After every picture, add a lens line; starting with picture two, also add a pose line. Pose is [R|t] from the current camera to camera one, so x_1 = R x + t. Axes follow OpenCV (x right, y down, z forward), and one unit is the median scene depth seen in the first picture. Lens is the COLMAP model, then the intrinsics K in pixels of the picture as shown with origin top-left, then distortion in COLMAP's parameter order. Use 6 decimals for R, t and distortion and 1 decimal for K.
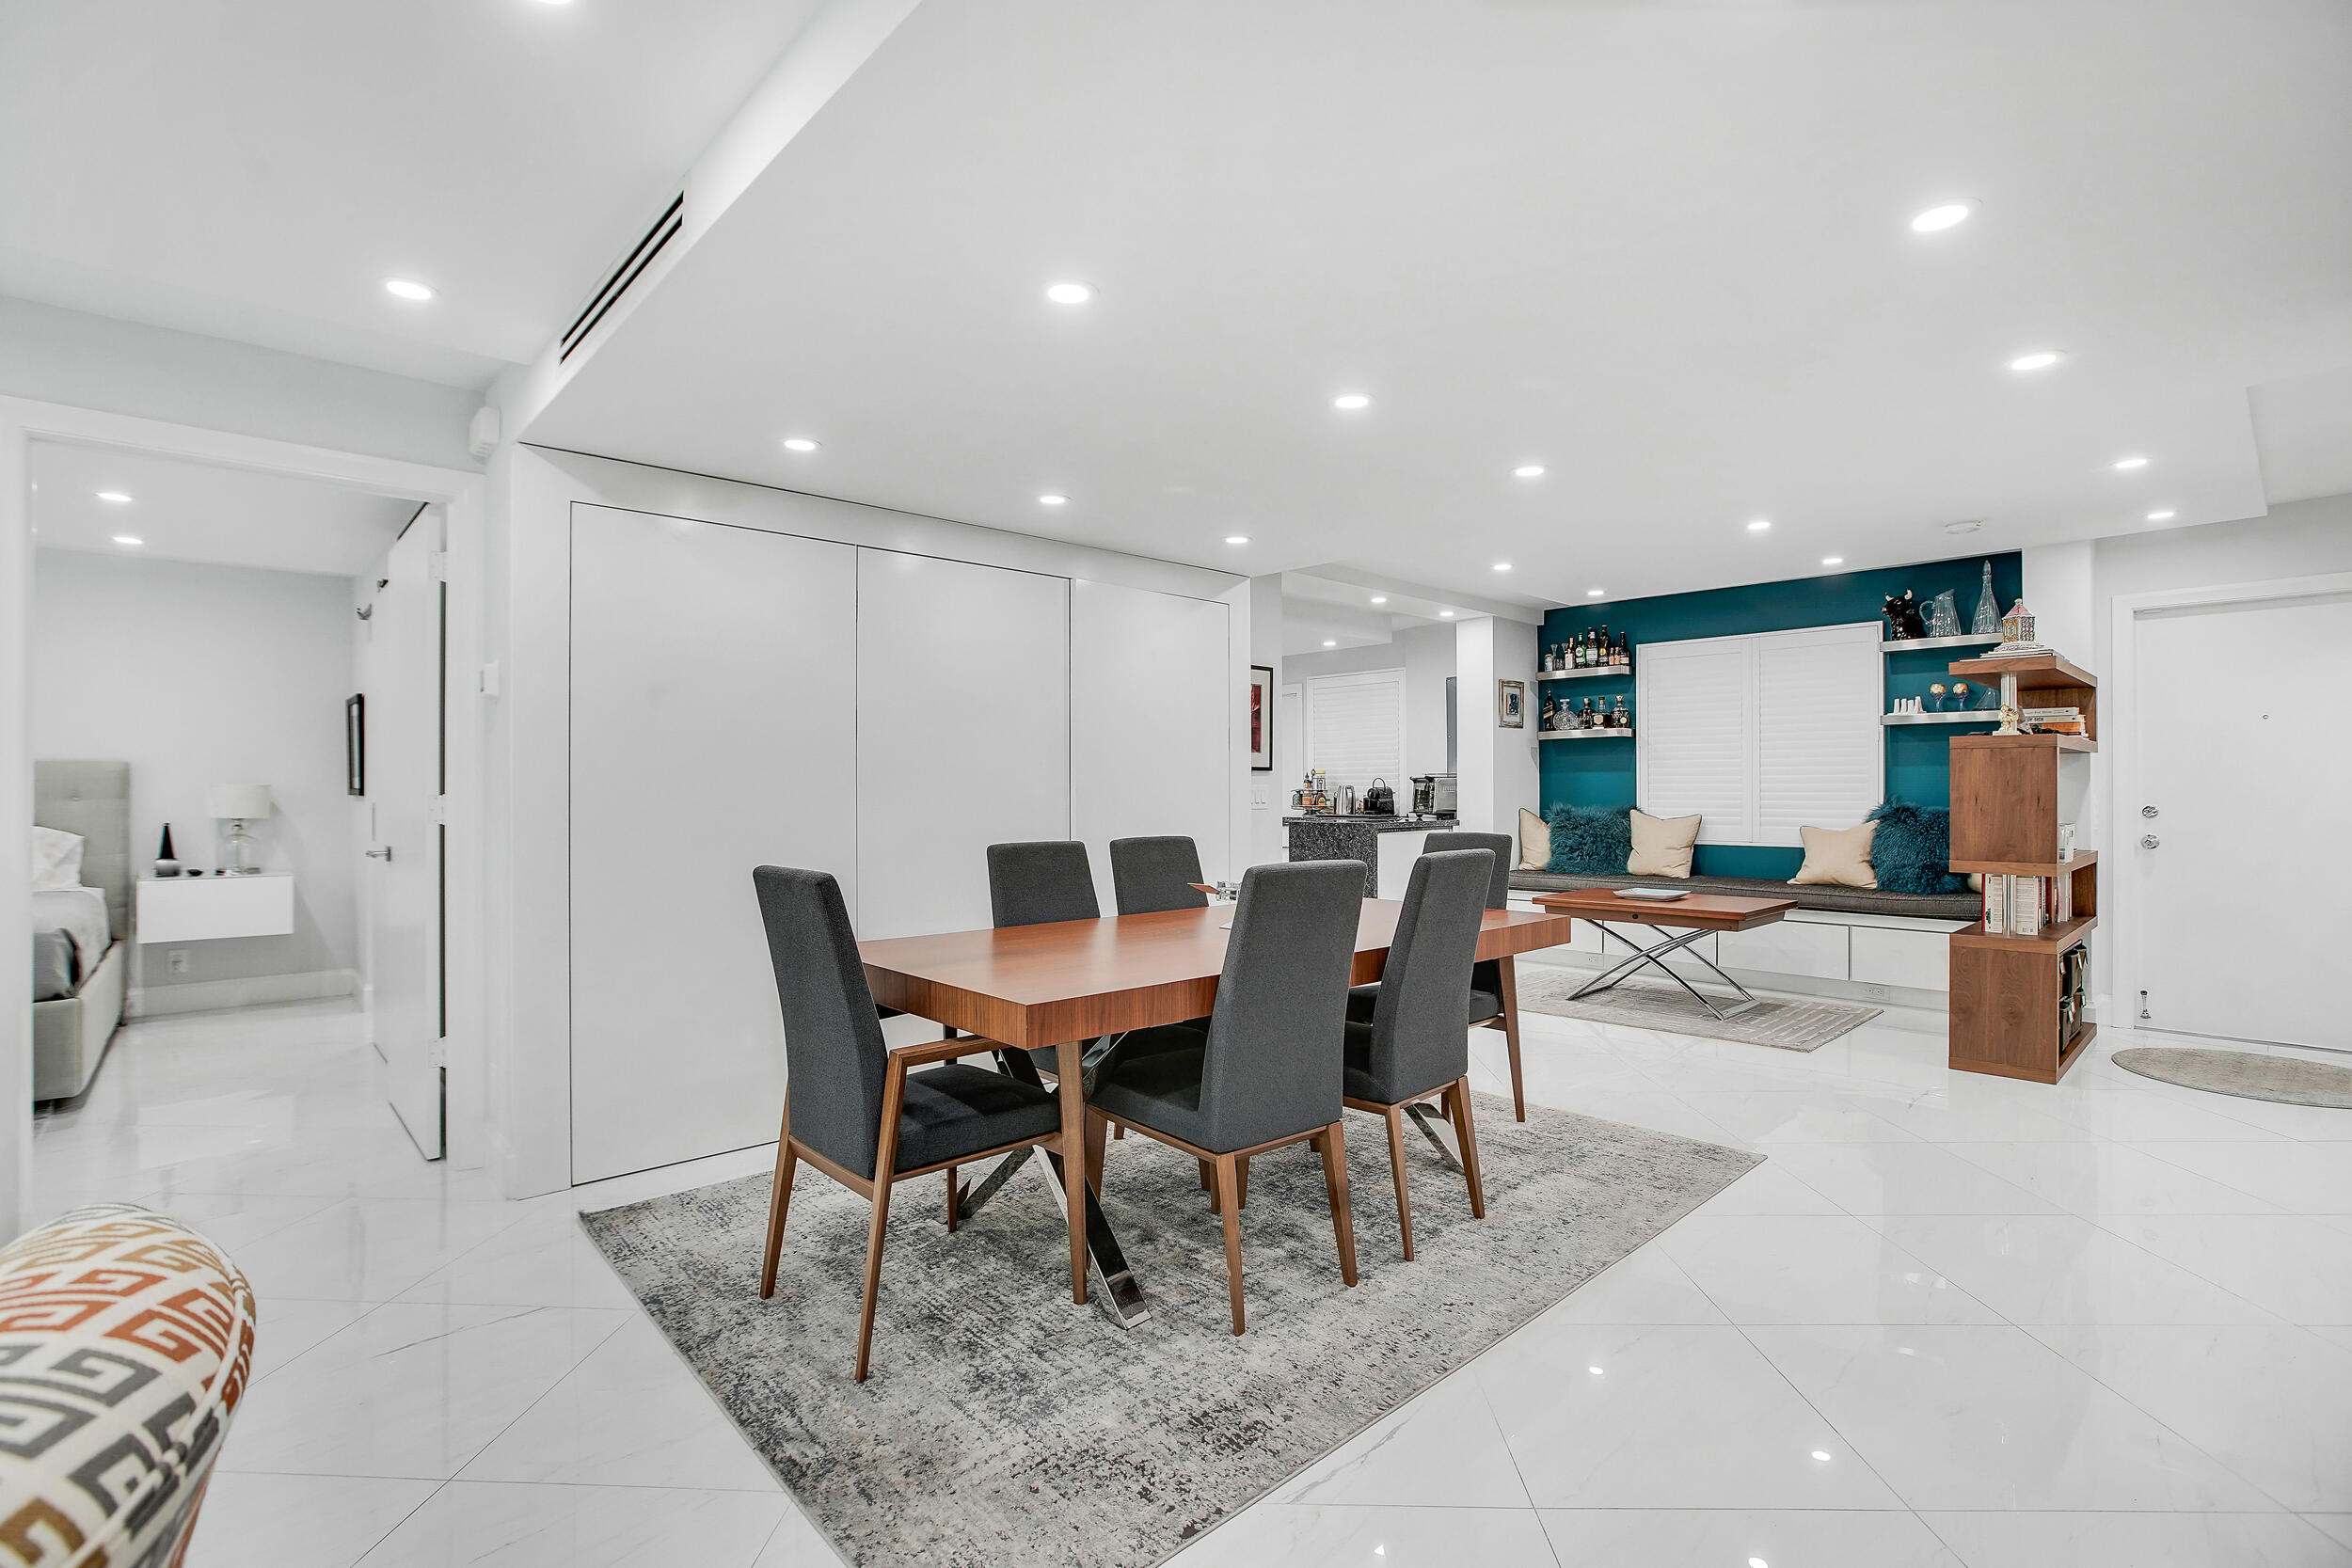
lens RADIAL K [[1086.1, 0, 1153.6], [0, 1086.1, 783.1], [0, 0, 1]] dist [-0.027379, 0.004657]
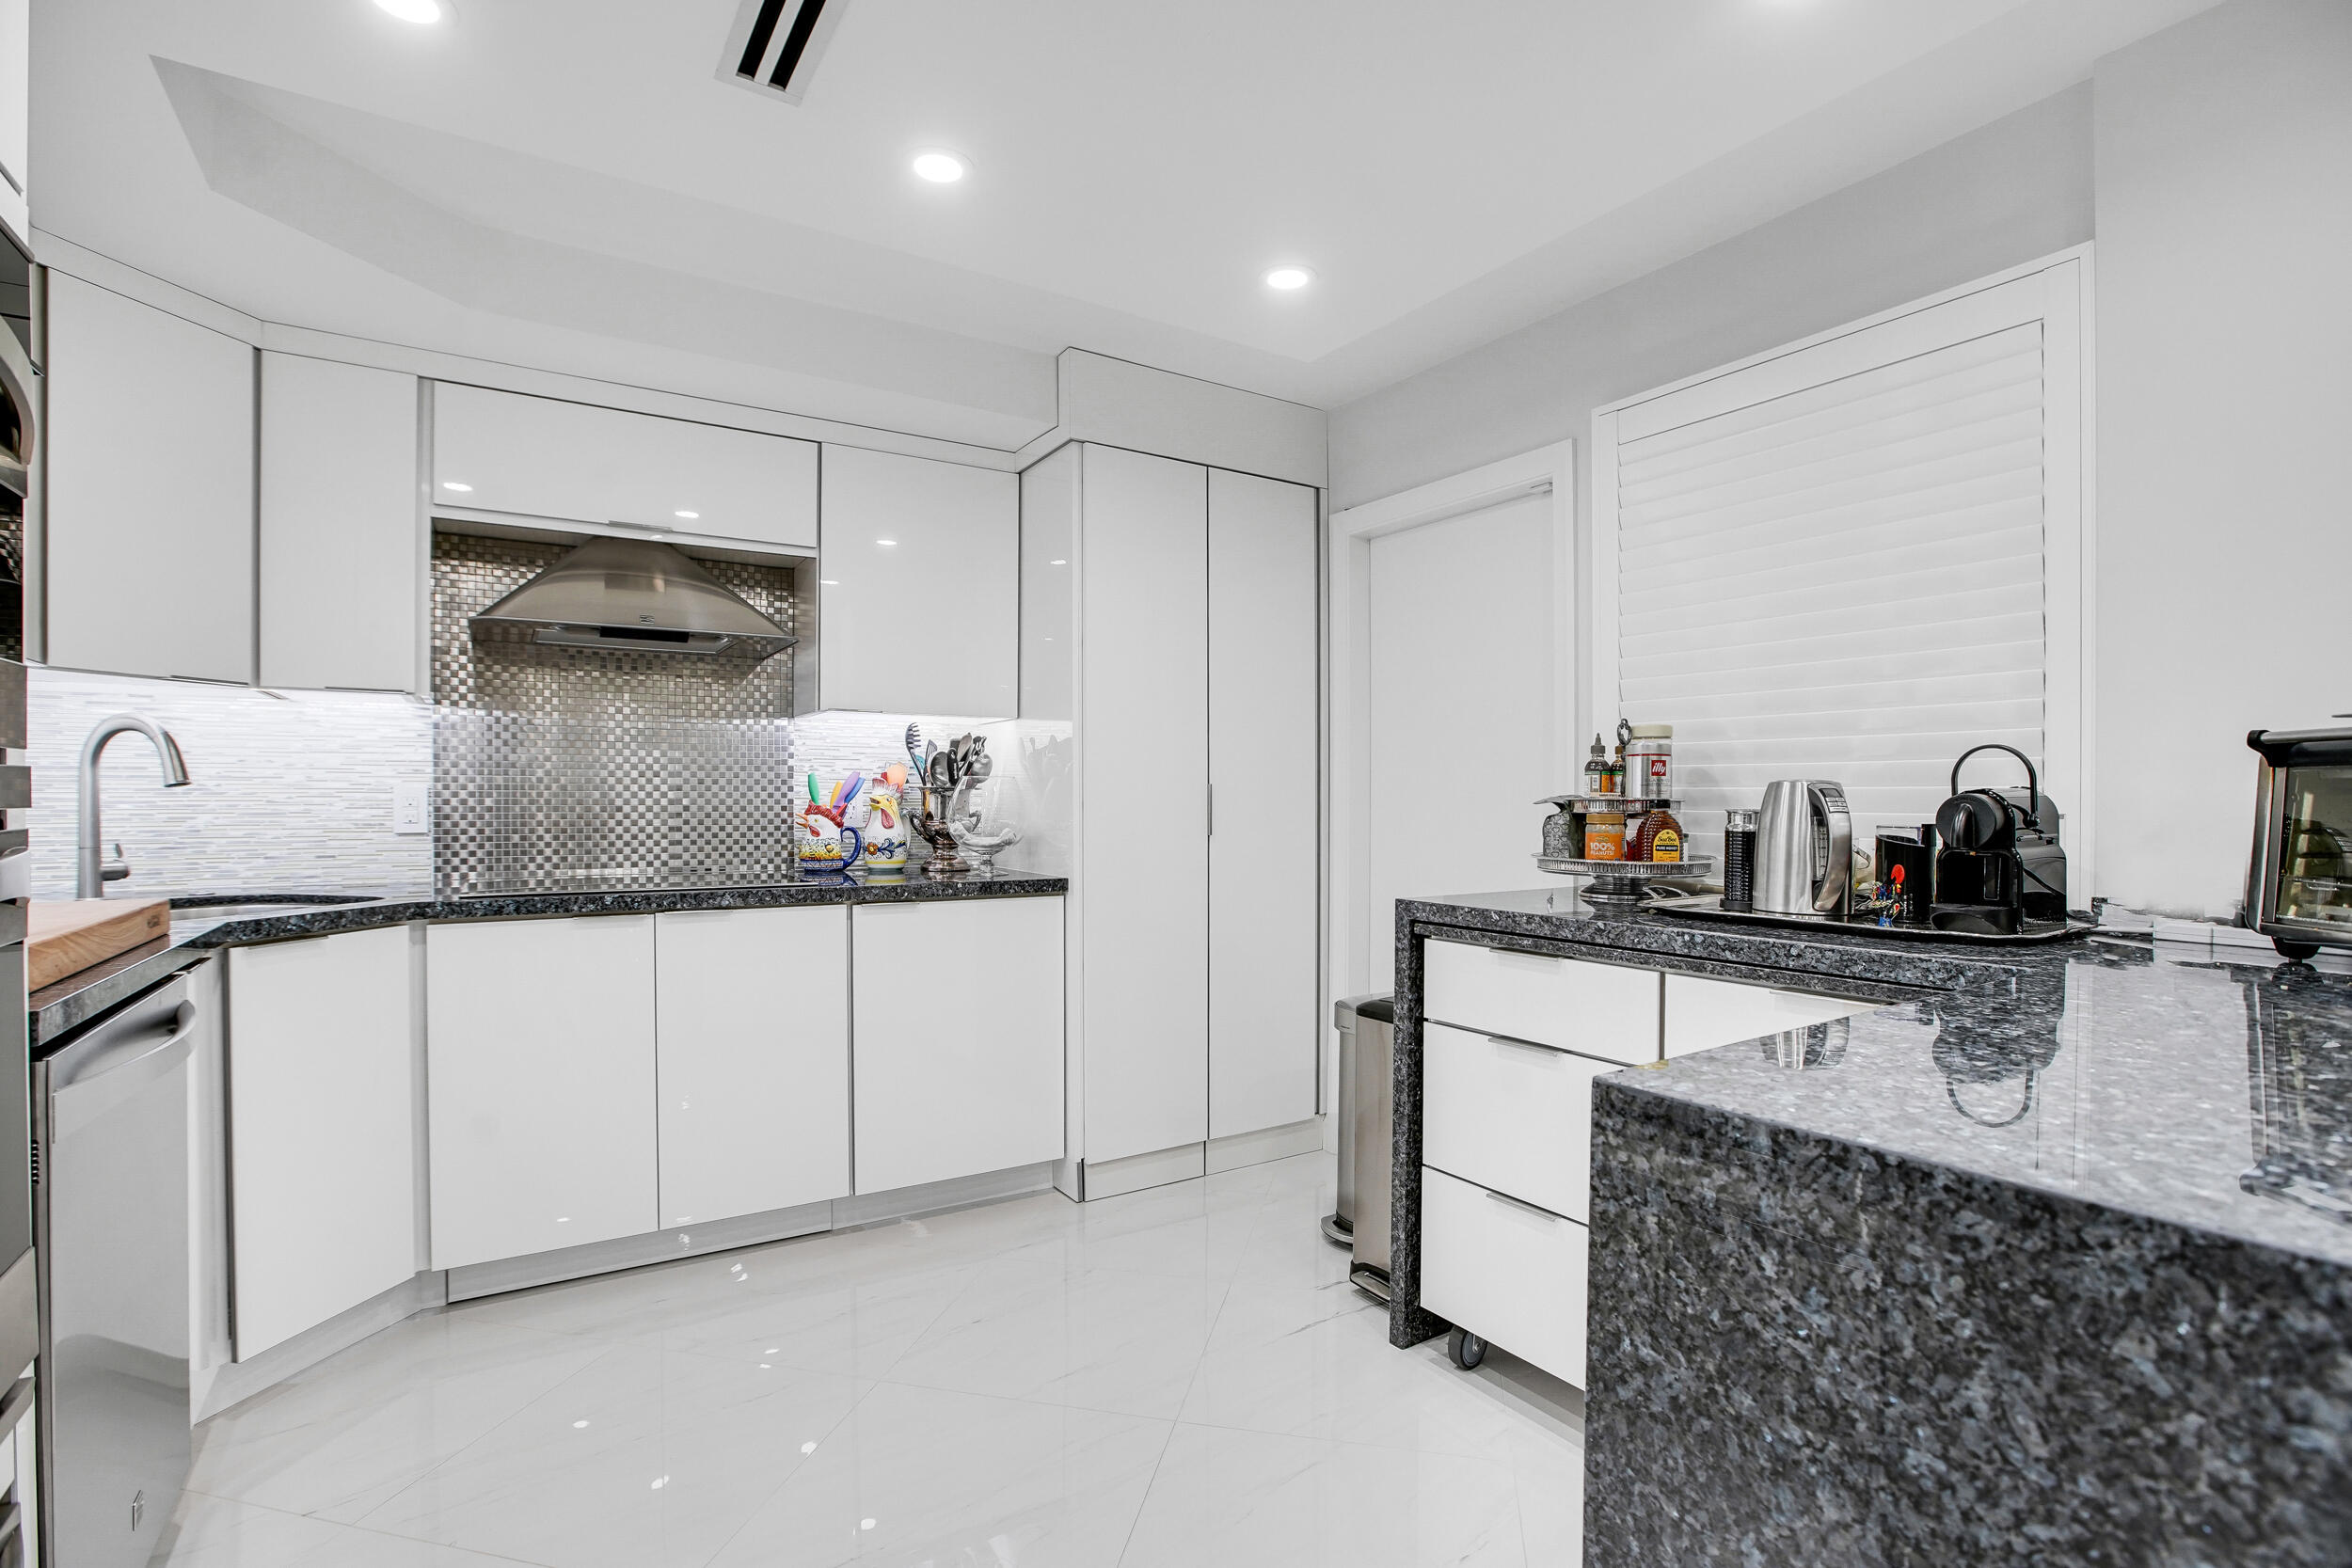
lens RADIAL K [[1089.5, 0, 1161.2], [0, 1089.5, 808.1], [0, 0, 1]] dist [-0.022860, 0.002100]
pose [[0.979943, 0.005423, -0.199204, 0.166502], [-0.002389, 0.999878, 0.015468, 0.008417], [0.199263, -0.014682, 0.979836, 1.350119]]
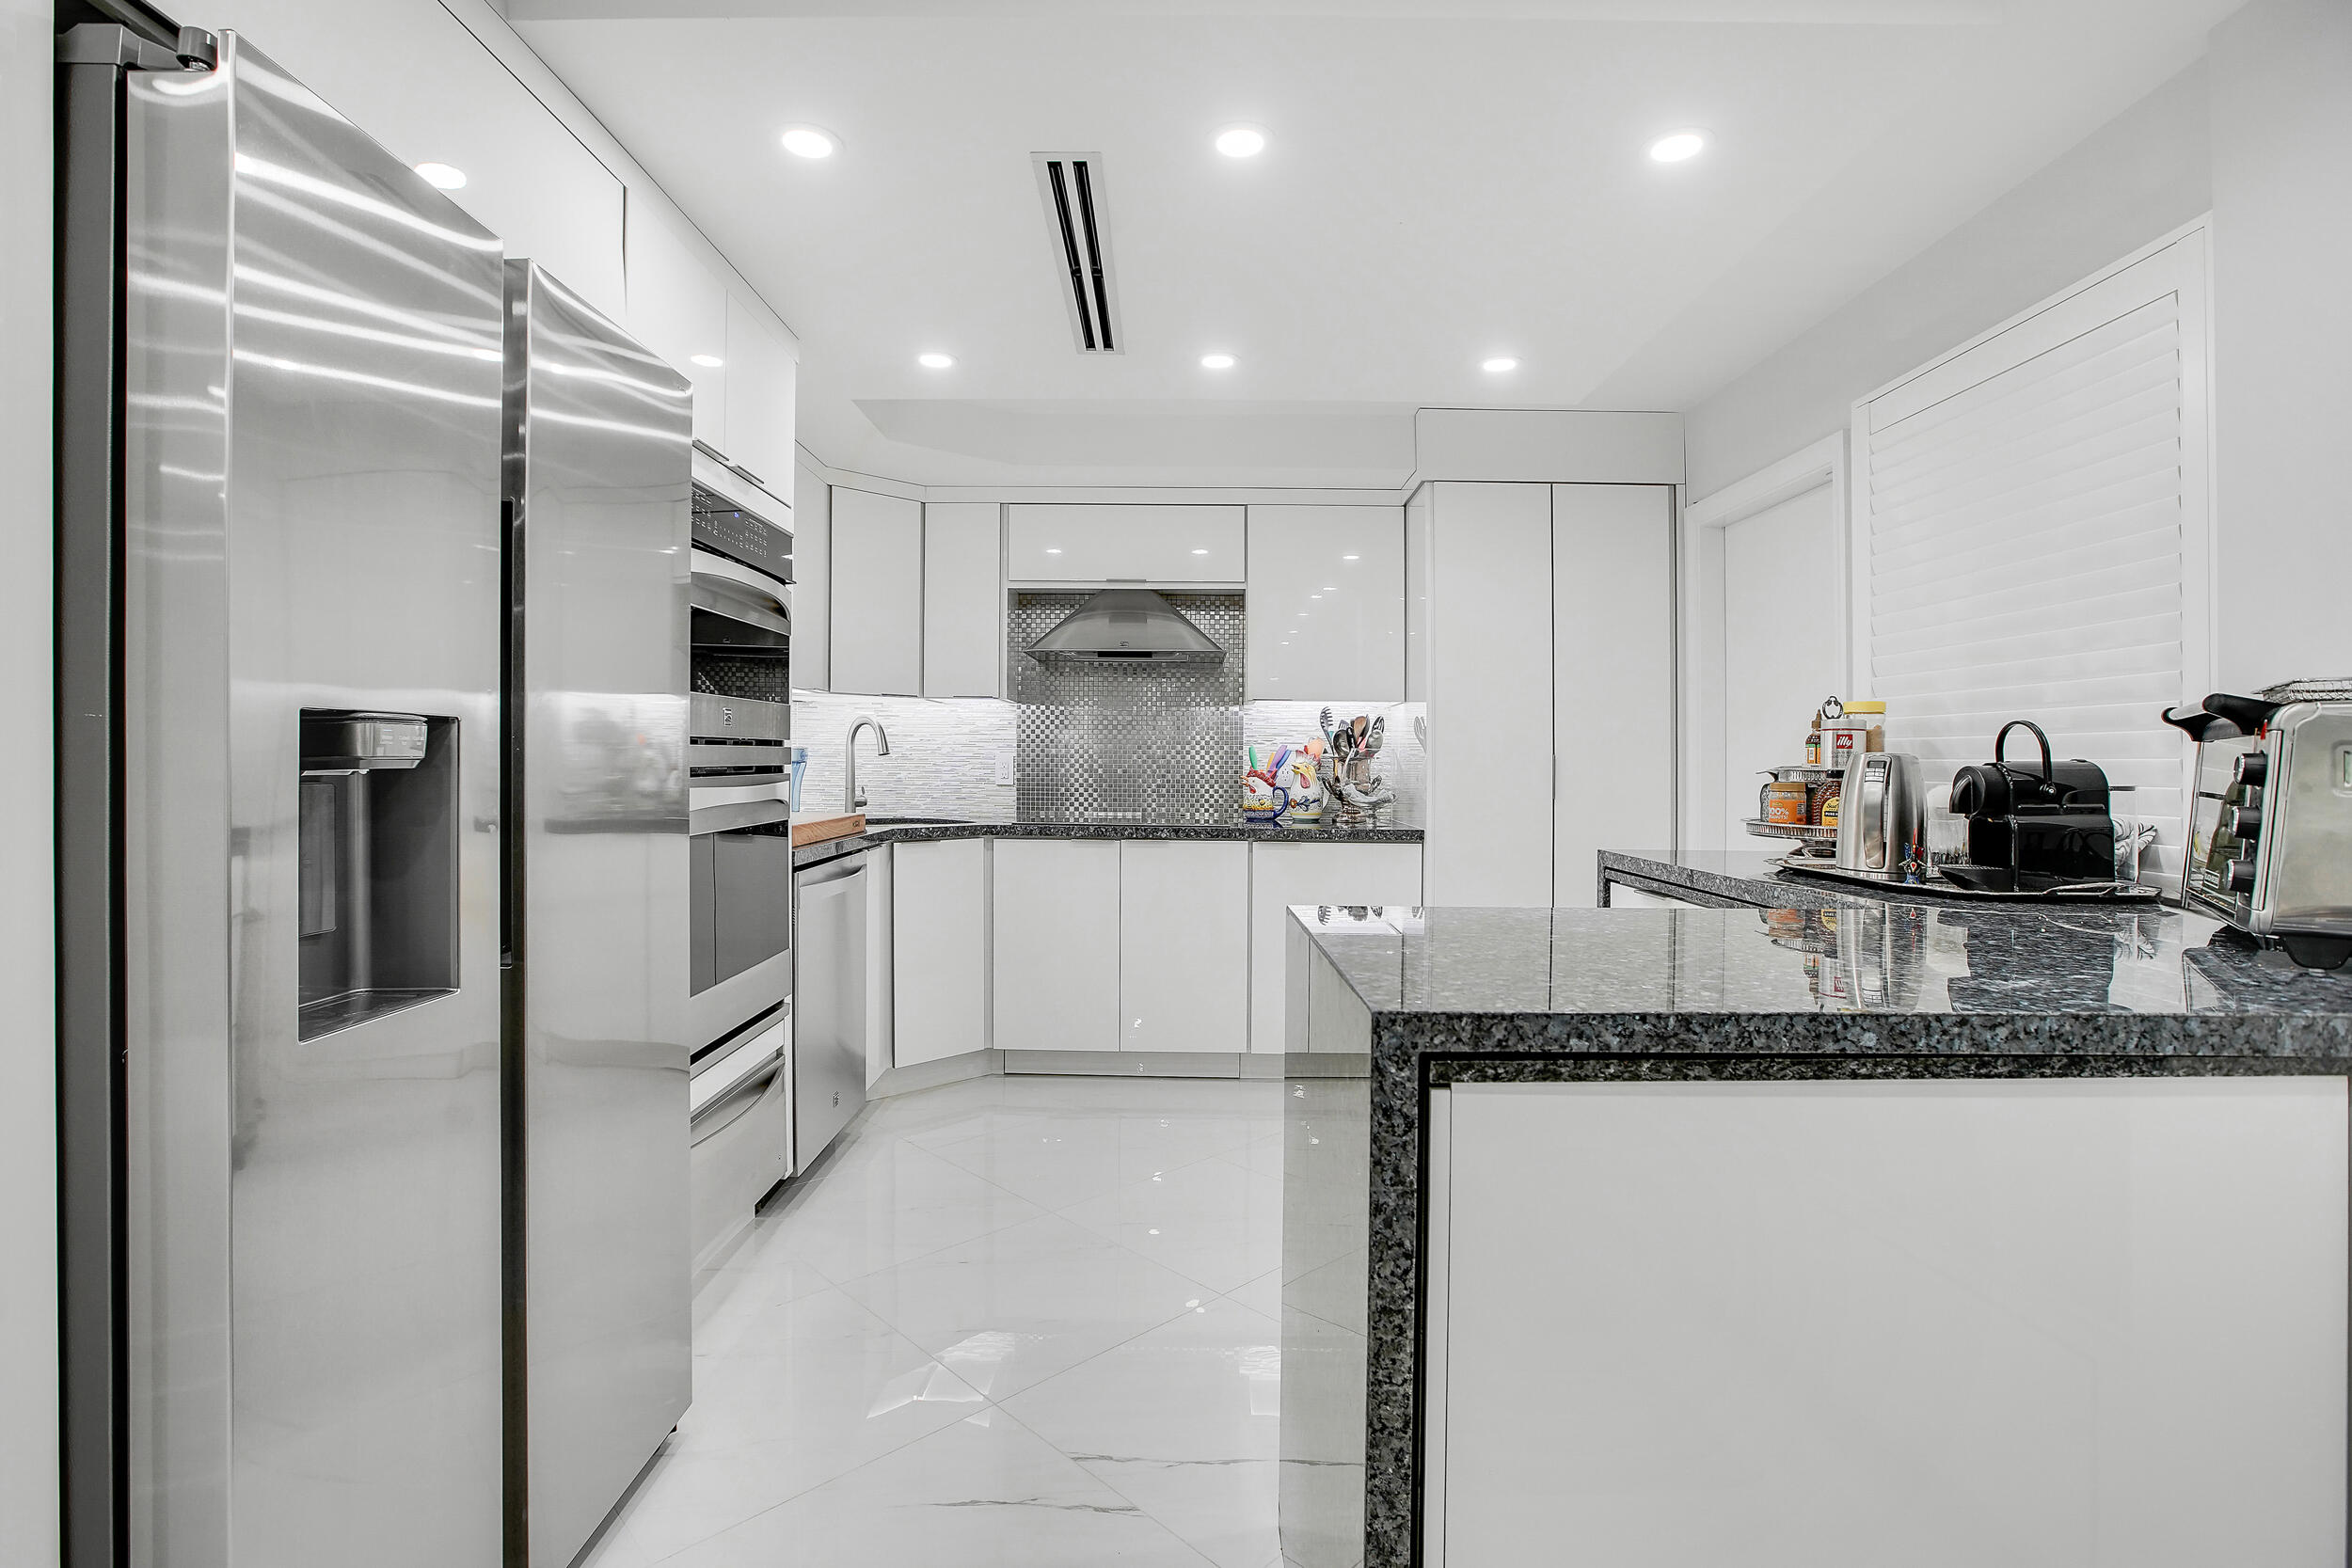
lens RADIAL K [[1086.1, 0, 1165.0], [0, 1086.1, 780.3], [0, 0, 1]] dist [-0.027379, 0.004657]
pose [[0.723369, 0.018949, -0.690202, 0.391610], [-0.006506, 0.999766, 0.020630, 0.007942], [0.690431, -0.010432, 0.723323, 1.262025]]
